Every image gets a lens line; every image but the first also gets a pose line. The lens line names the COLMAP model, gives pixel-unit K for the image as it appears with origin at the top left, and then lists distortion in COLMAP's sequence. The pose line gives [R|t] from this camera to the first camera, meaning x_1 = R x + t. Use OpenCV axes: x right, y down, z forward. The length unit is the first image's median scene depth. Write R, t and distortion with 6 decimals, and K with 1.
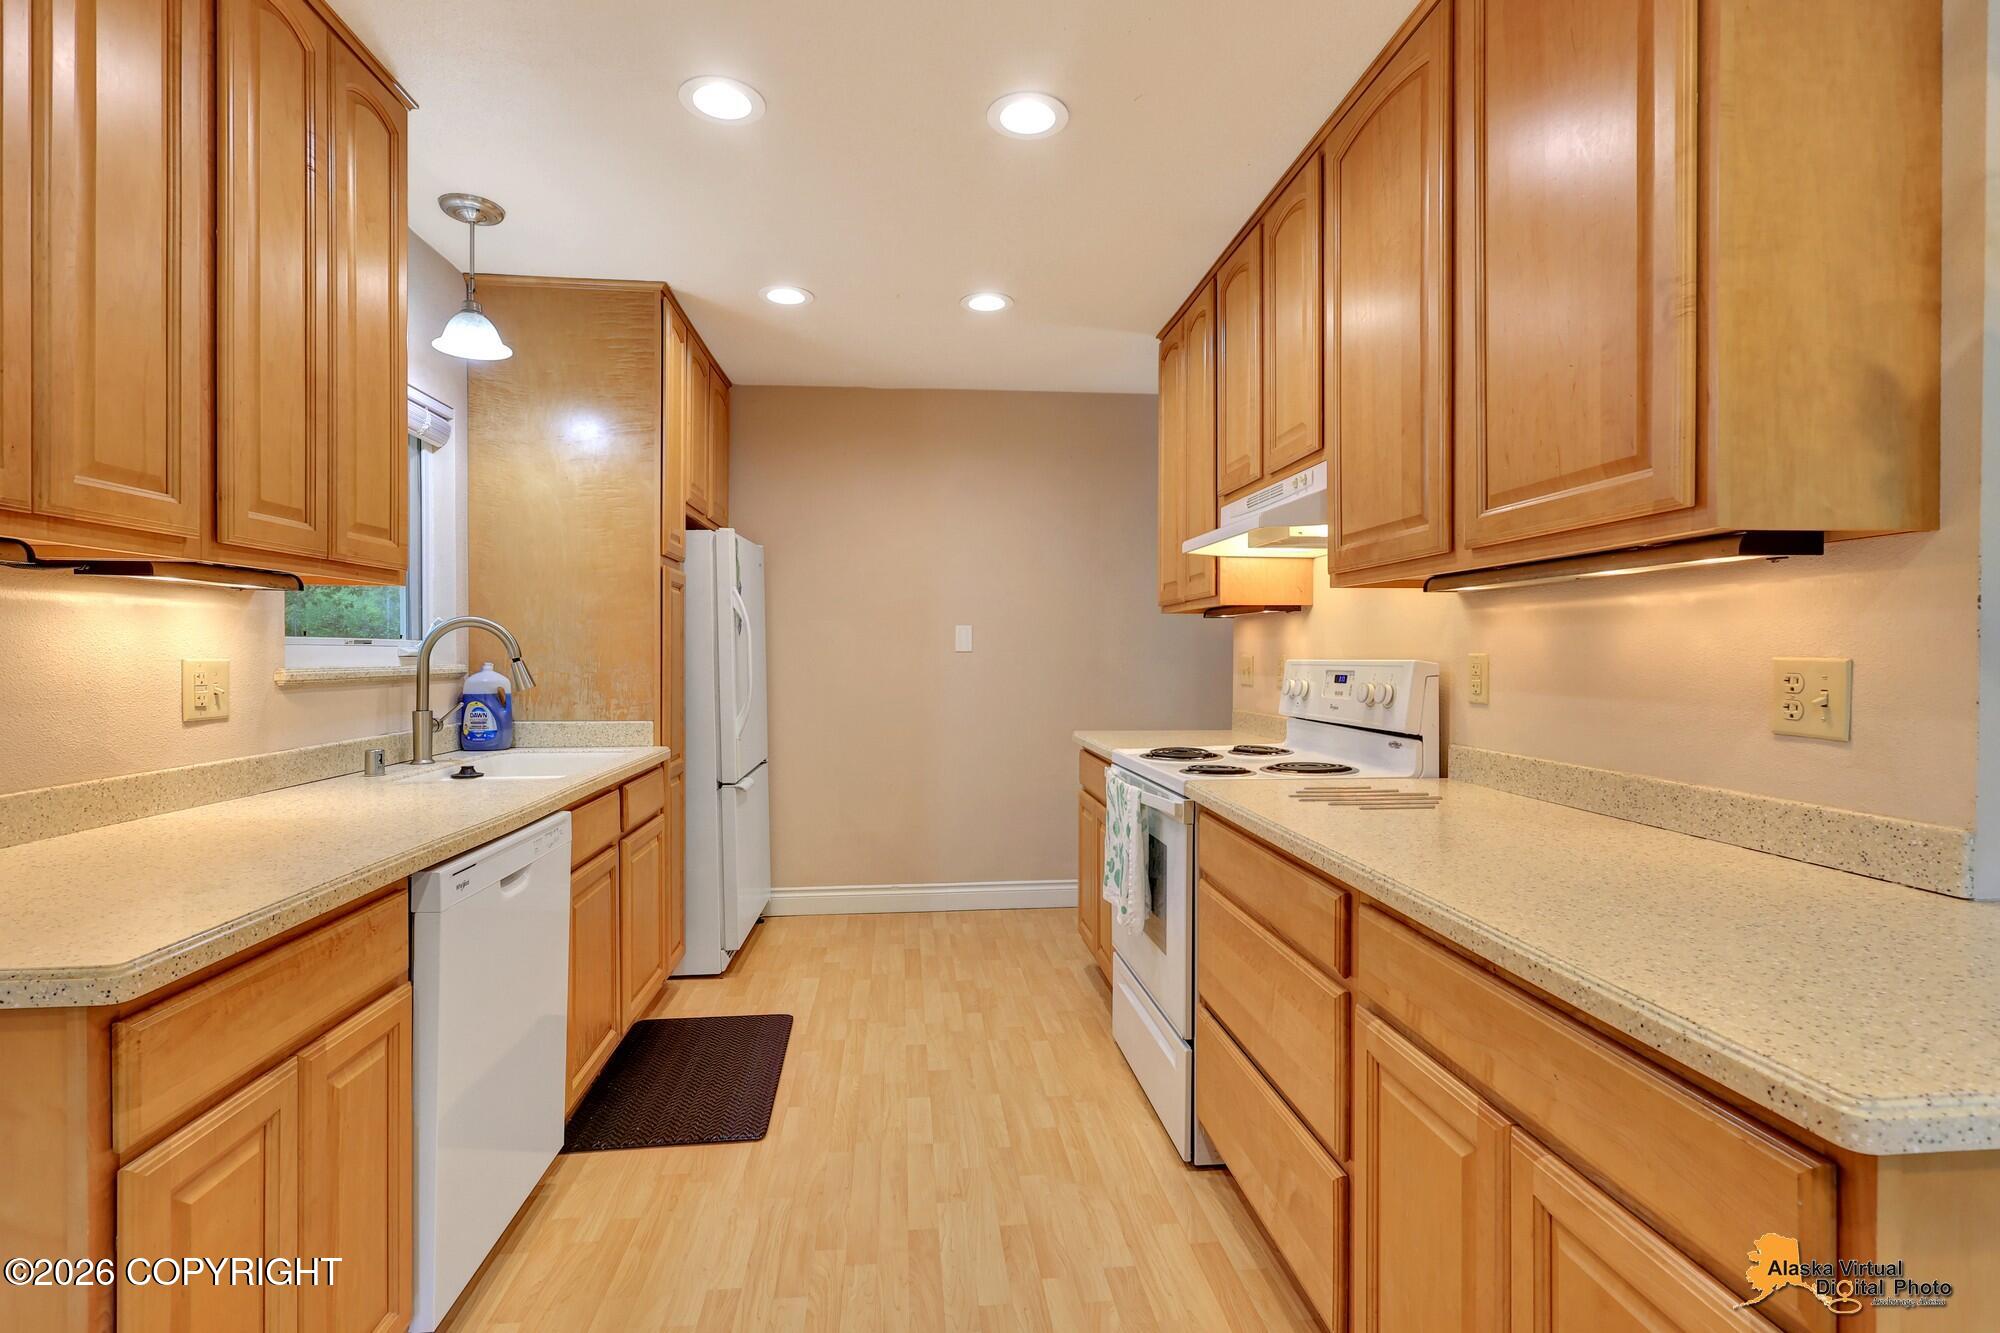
lens RADIAL K [[949.0, 0, 1000.0], [0, 949.0, 654.9], [0, 0, 1]] dist [-0.003422, 0.003627]
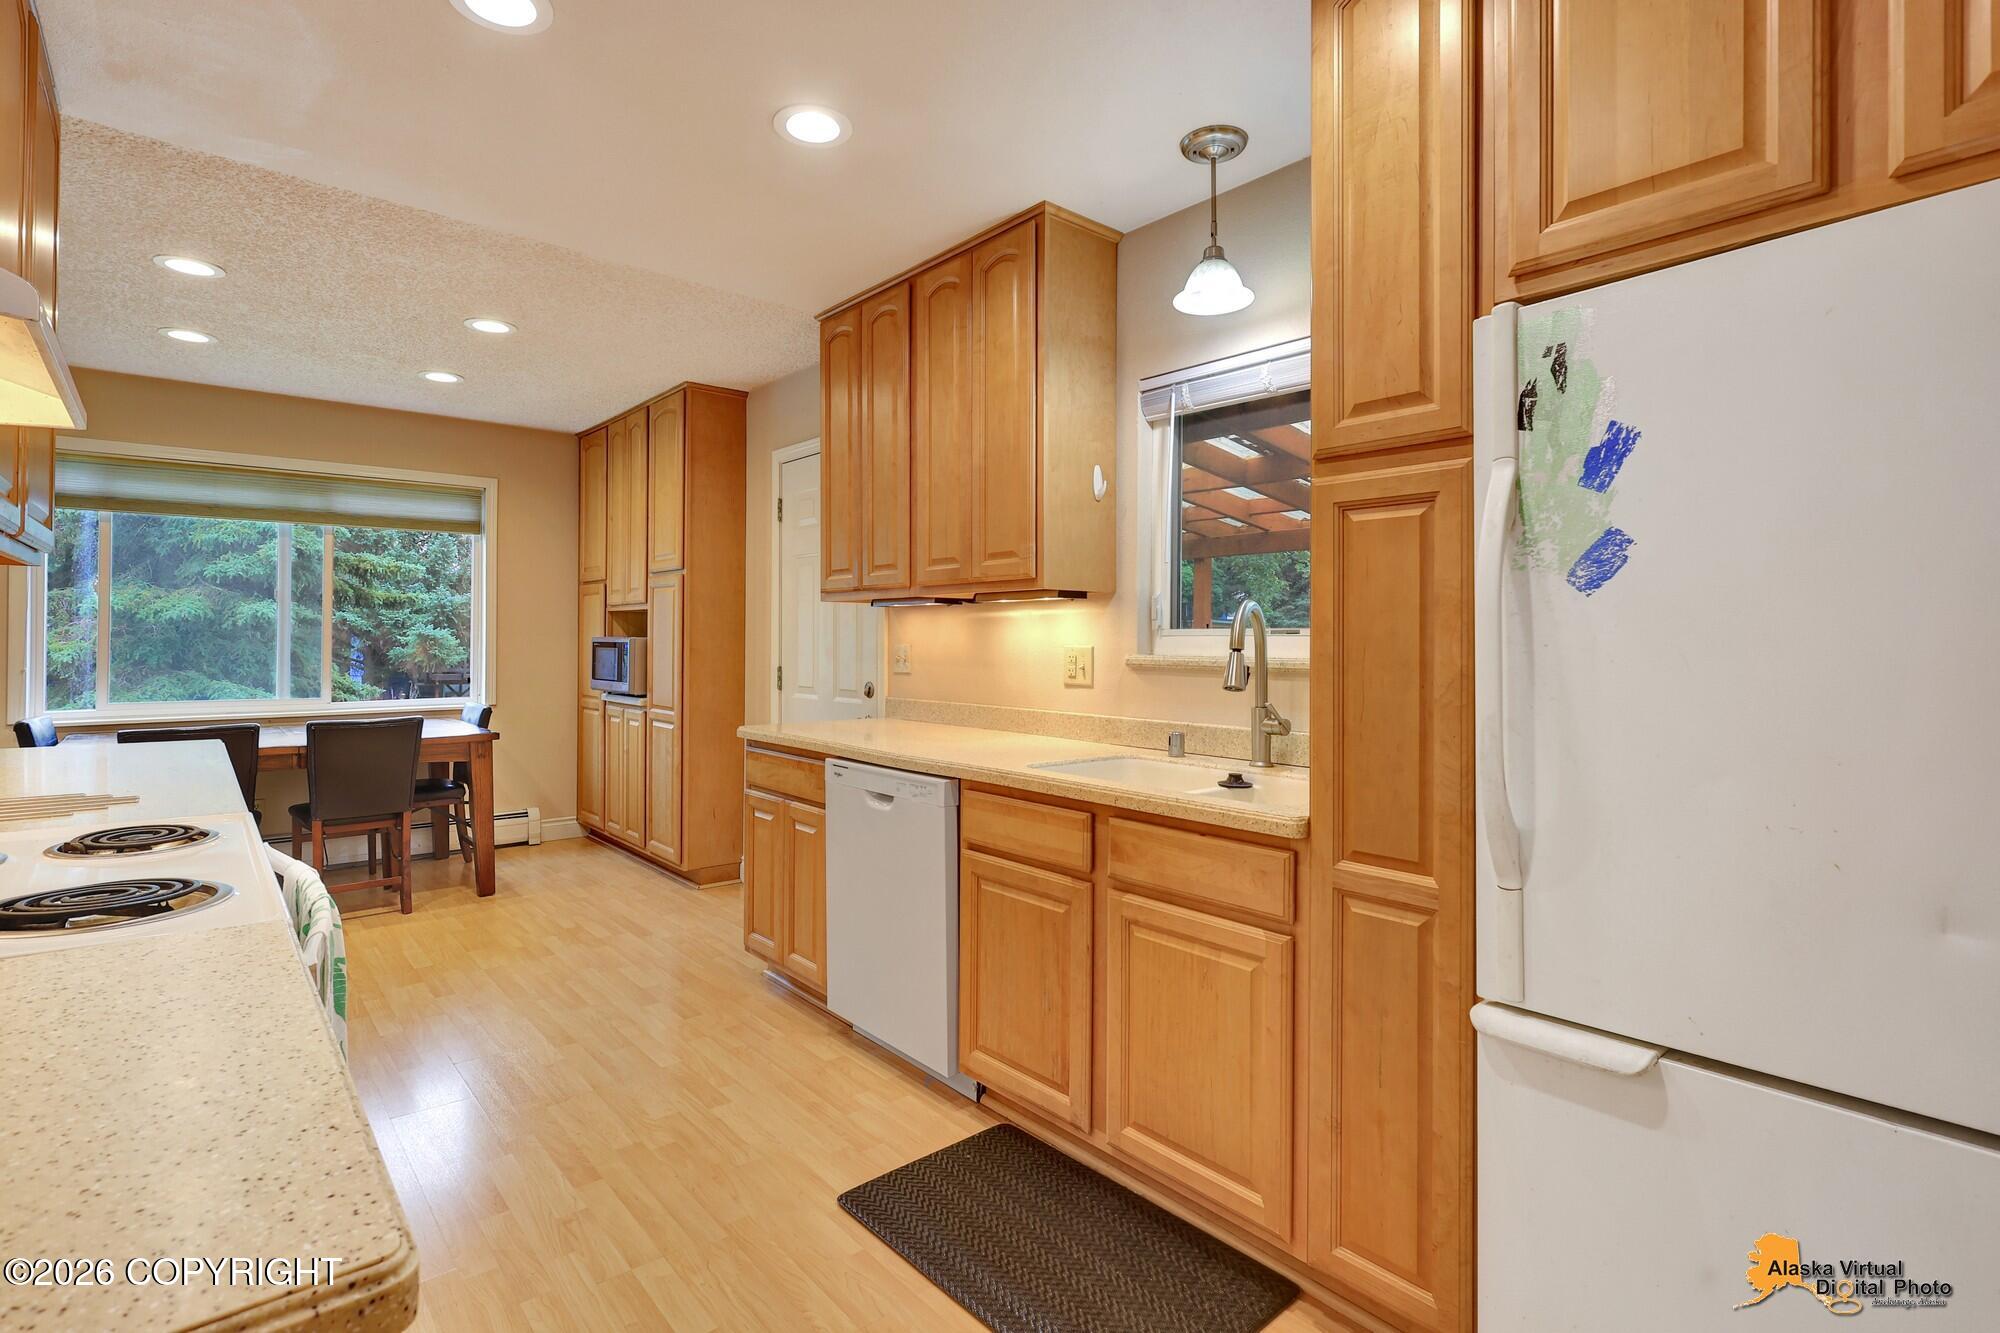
lens RADIAL K [[949.0, 0, 980.4], [0, 949.0, 630.9], [0, 0, 1]] dist [-0.003422, 0.003627]
pose [[-0.825853, -0.011945, -0.563759, 0.123235], [-0.008428, 0.999925, -0.008842, -0.003608], [0.563822, -0.002551, -0.825892, 1.613195]]
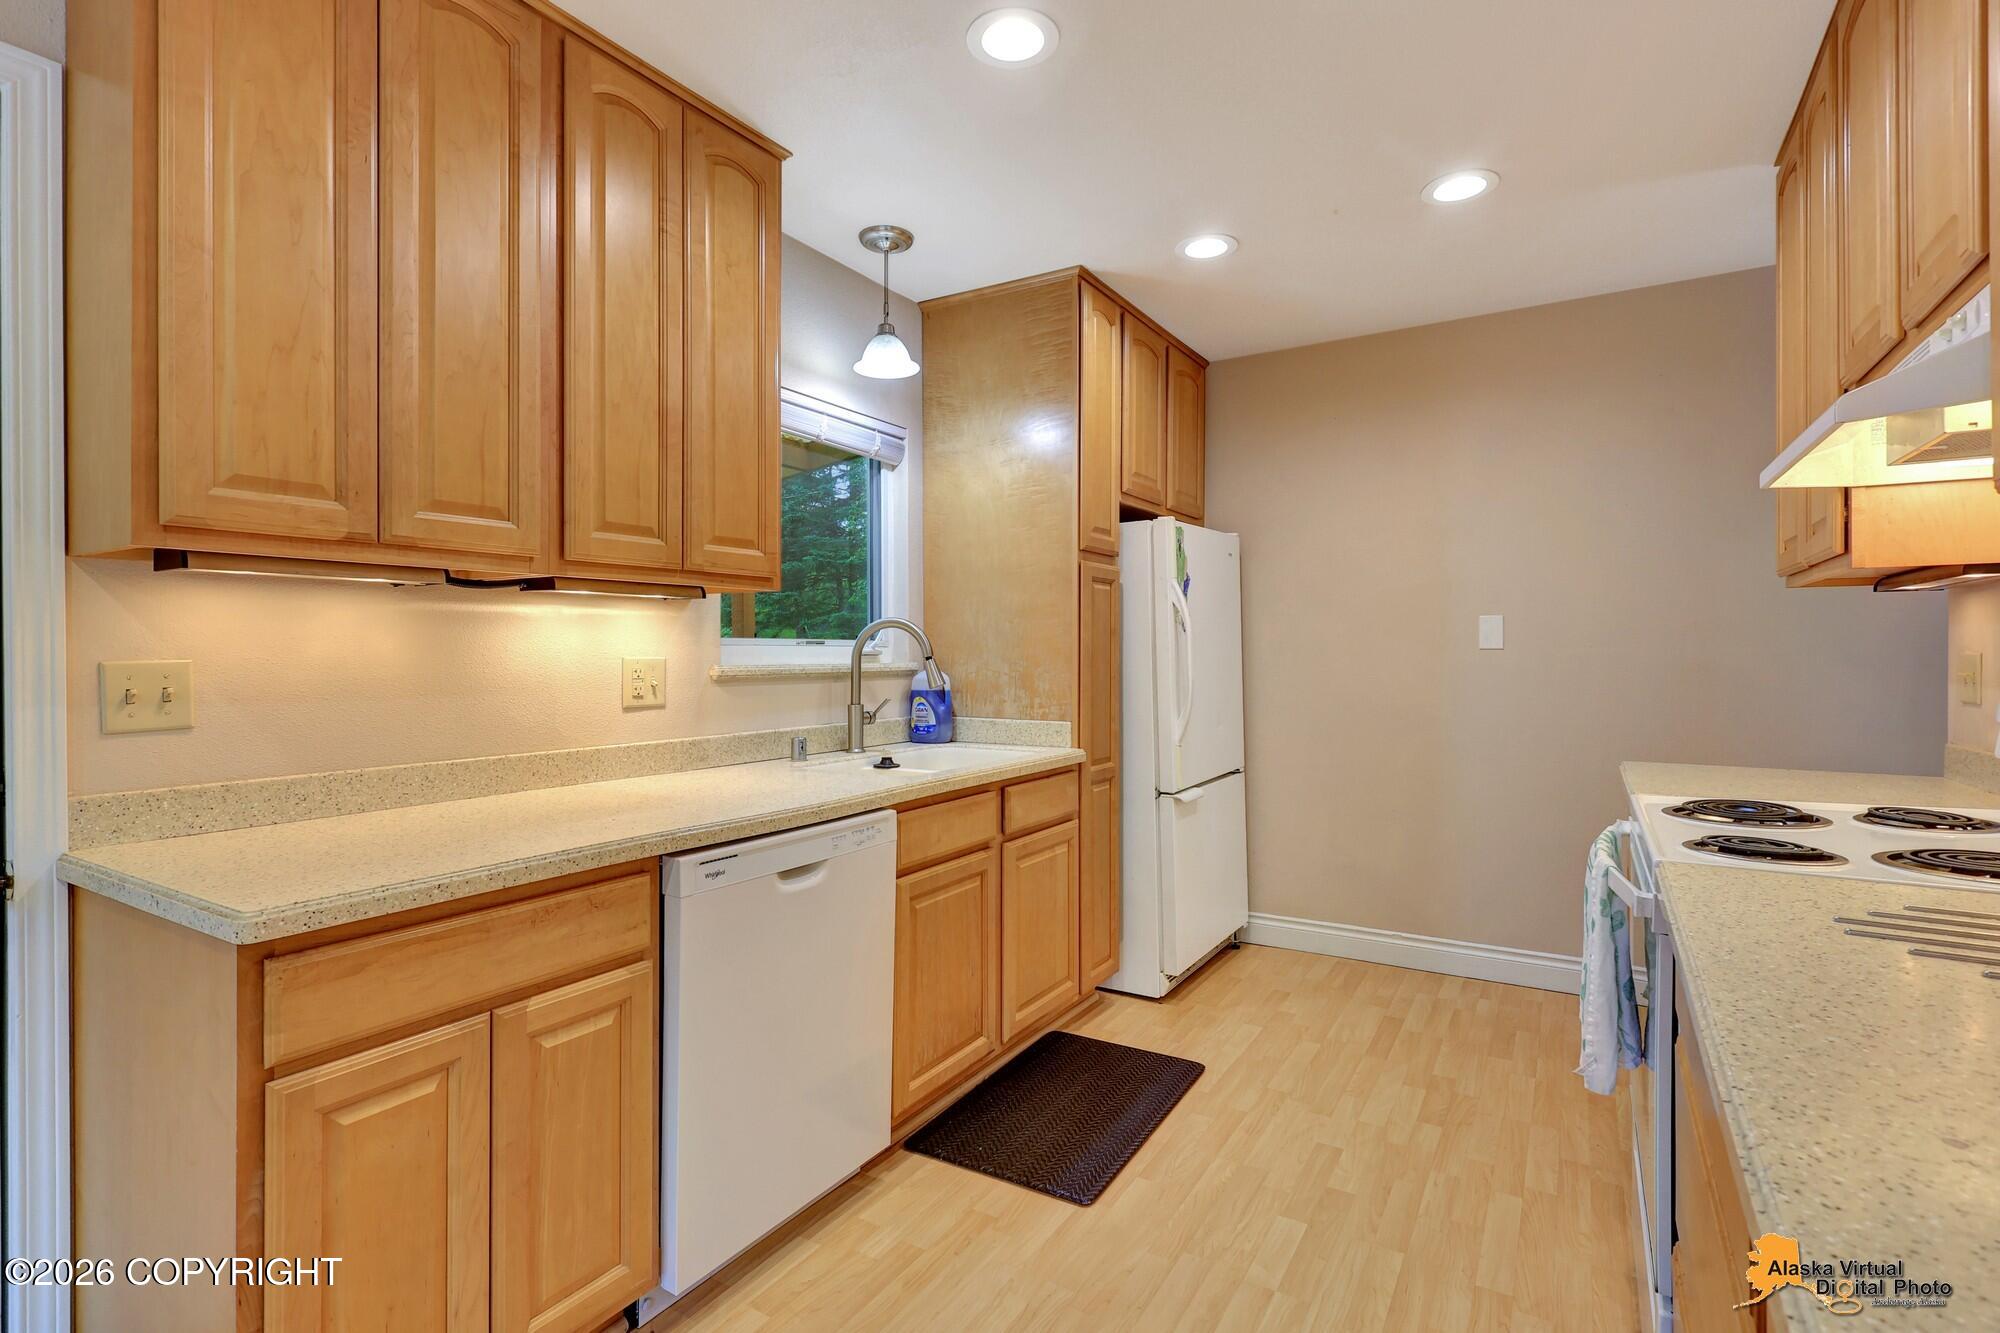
lens RADIAL K [[949.0, 0, 990.0], [0, 949.0, 648.6], [0, 0, 1]] dist [-0.003422, 0.003627]
pose [[0.790716, -0.004982, -0.612163, 0.195109], [0.001351, 0.999979, -0.006393, 0.001344], [0.612182, 0.004227, 0.790705, 0.225382]]
